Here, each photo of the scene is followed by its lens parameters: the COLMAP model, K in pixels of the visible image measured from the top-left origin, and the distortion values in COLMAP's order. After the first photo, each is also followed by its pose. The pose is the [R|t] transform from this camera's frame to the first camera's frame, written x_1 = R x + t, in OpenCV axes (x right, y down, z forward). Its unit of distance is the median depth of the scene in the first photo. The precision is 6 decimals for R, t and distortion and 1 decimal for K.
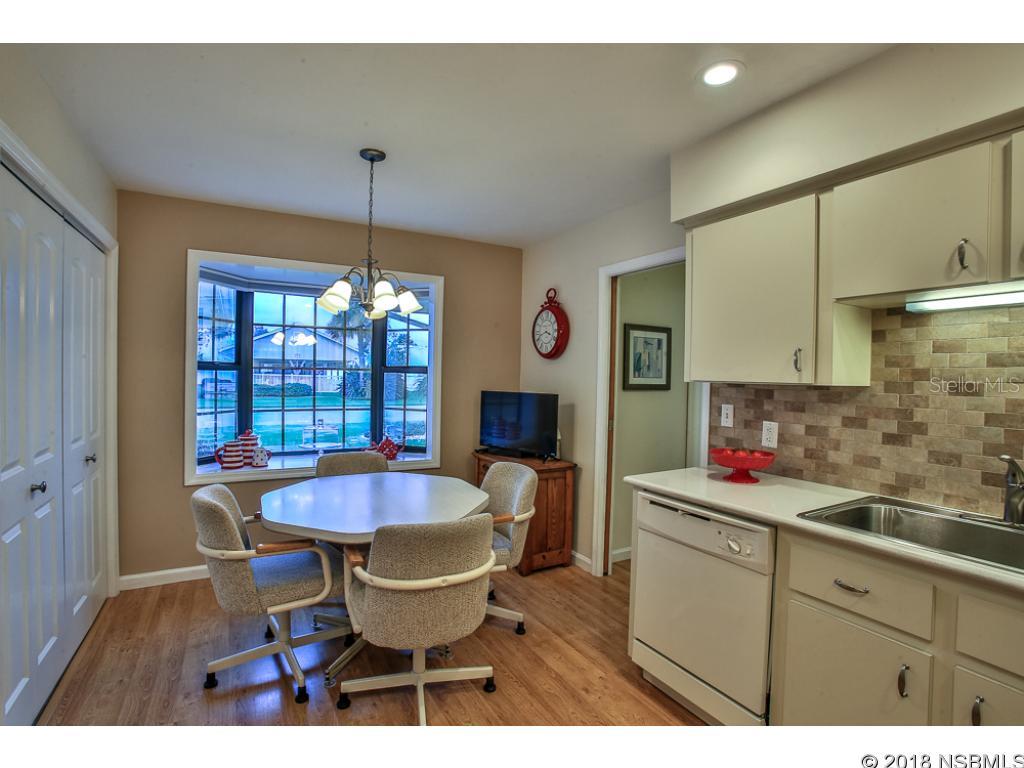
lens RADIAL K [[498.3, 0, 508.0], [0, 498.3, 379.5], [0, 0, 1]] dist [-0.032724, 0.000486]
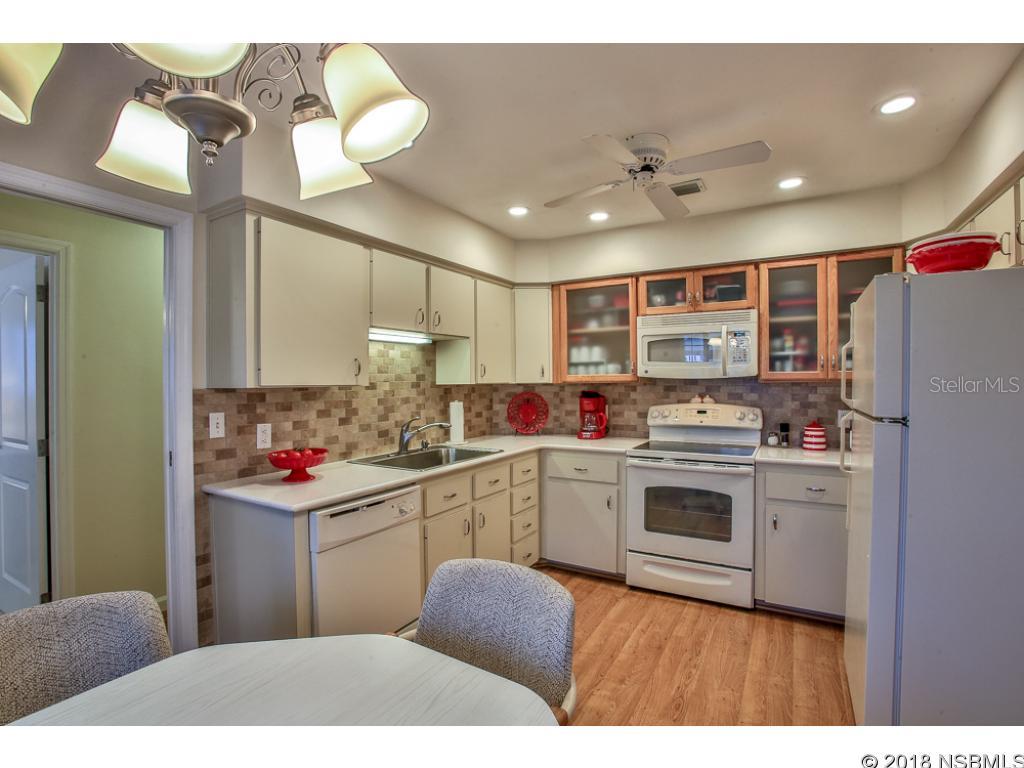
lens RADIAL K [[498.3, 0, 511.4], [0, 498.3, 382.7], [0, 0, 1]] dist [-0.032724, 0.000486]
pose [[-0.500295, -0.020847, 0.865604, -0.661182], [0.001644, 0.999685, 0.025027, -0.027698], [-0.865854, 0.013944, -0.500103, 1.124253]]
